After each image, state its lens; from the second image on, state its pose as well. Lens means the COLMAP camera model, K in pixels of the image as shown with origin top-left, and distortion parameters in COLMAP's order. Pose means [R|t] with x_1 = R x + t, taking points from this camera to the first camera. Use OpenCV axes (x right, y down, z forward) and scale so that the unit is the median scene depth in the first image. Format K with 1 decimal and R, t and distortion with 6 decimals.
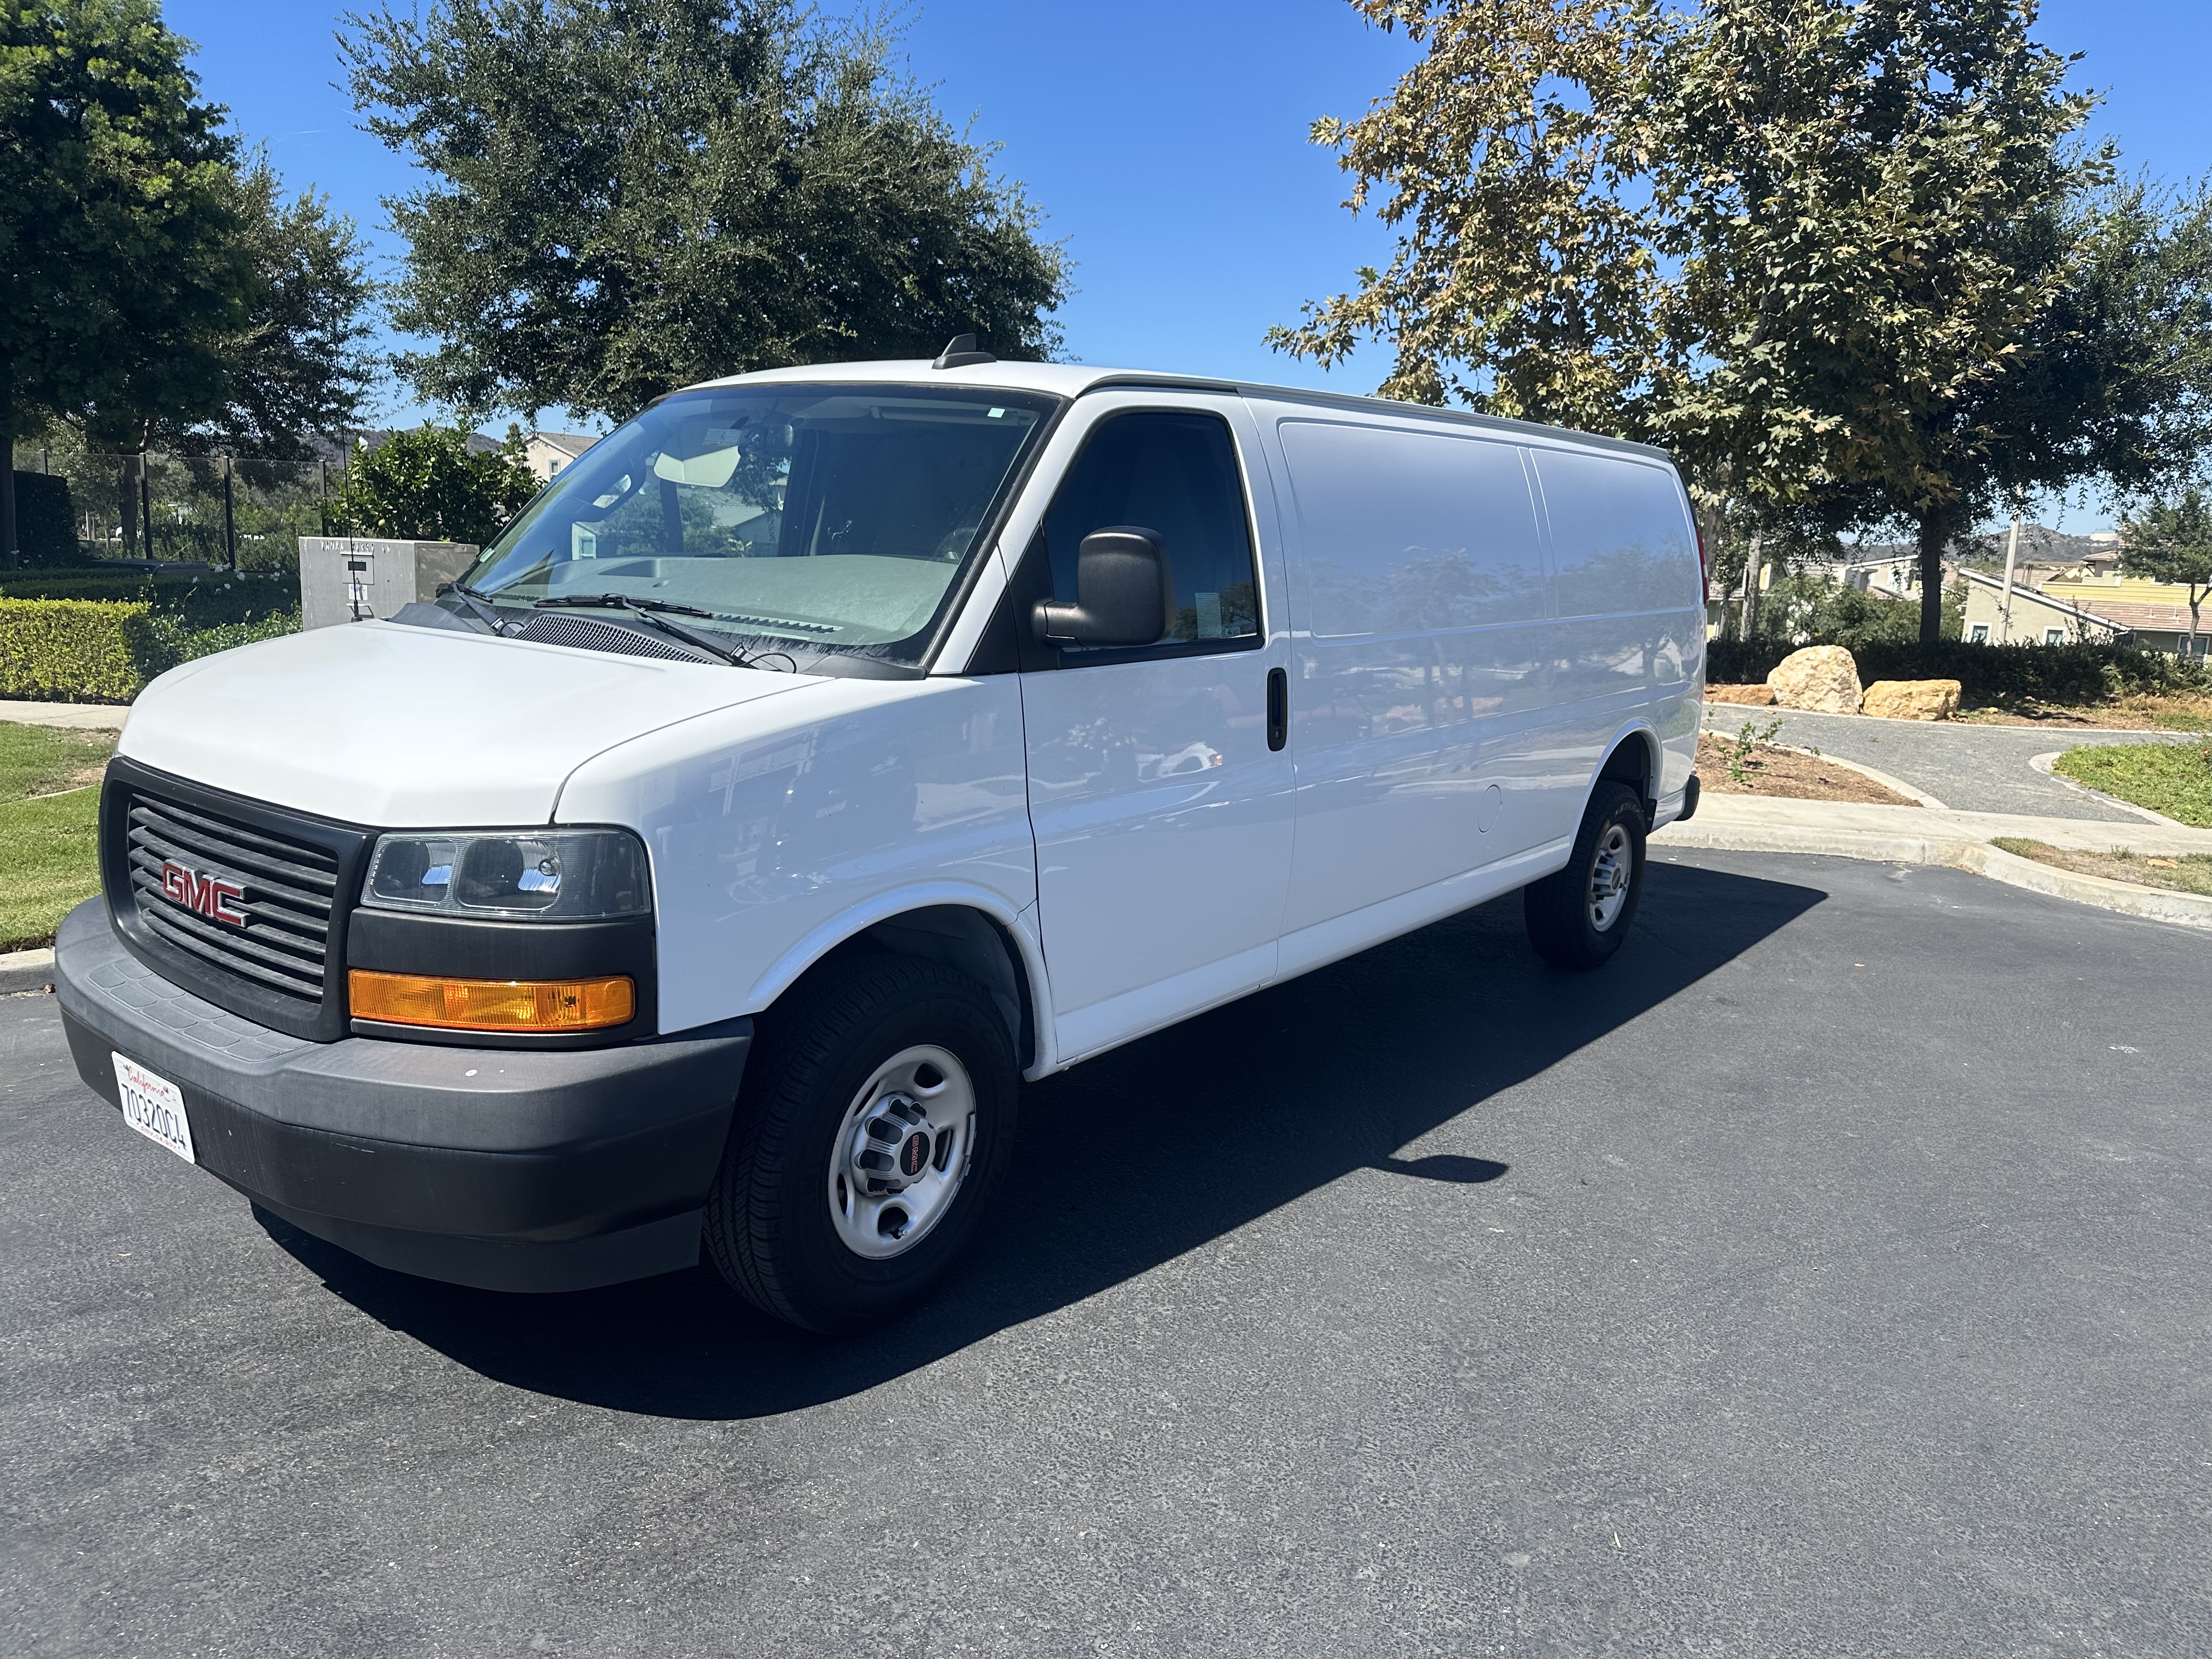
lens RADIAL K [[1563.9, 0, 1106.0], [0, 1563.9, 829.5], [0, 0, 1]] dist [-0.002347, -0.006922]
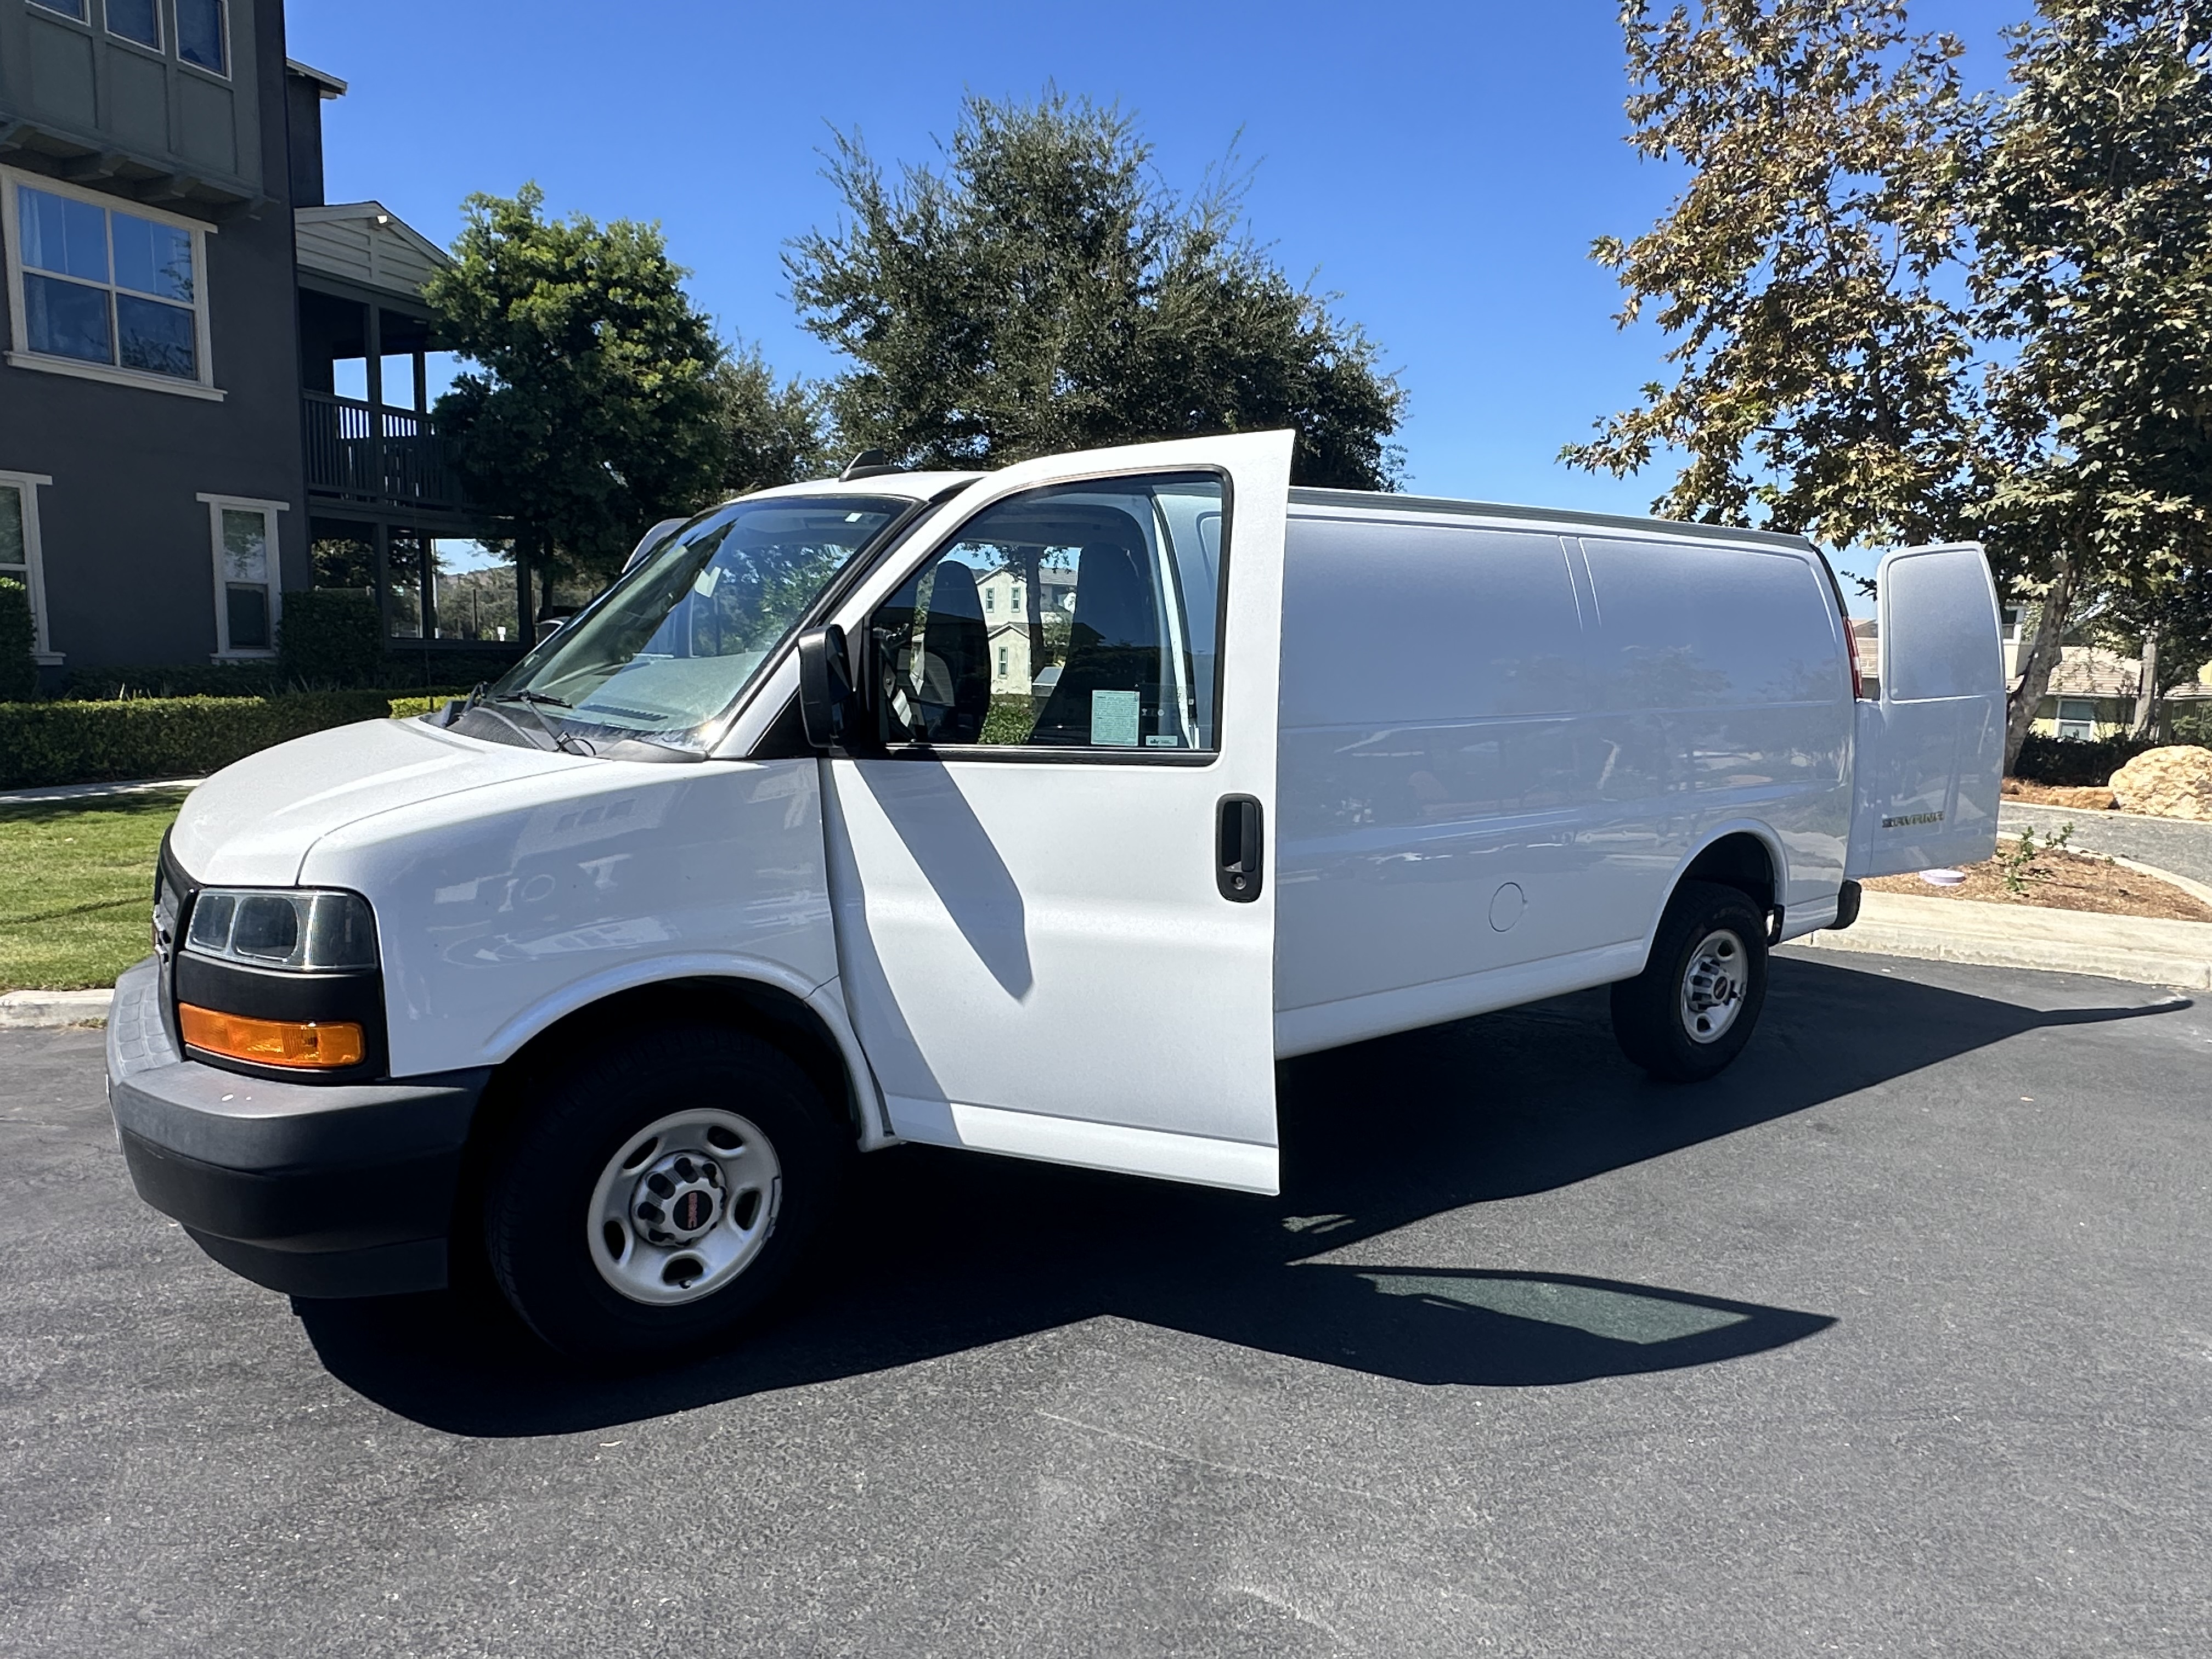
lens RADIAL K [[1415.0, 0, 1106.0], [0, 1415.0, 829.5], [0, 0, 1]] dist [-0.058511, 0.071584]
pose [[0.955803, 0.021987, -0.293186, 0.102866], [-0.038499, 0.997973, -0.050668, -0.003060], [0.291478, 0.059716, 0.954712, 0.038543]]
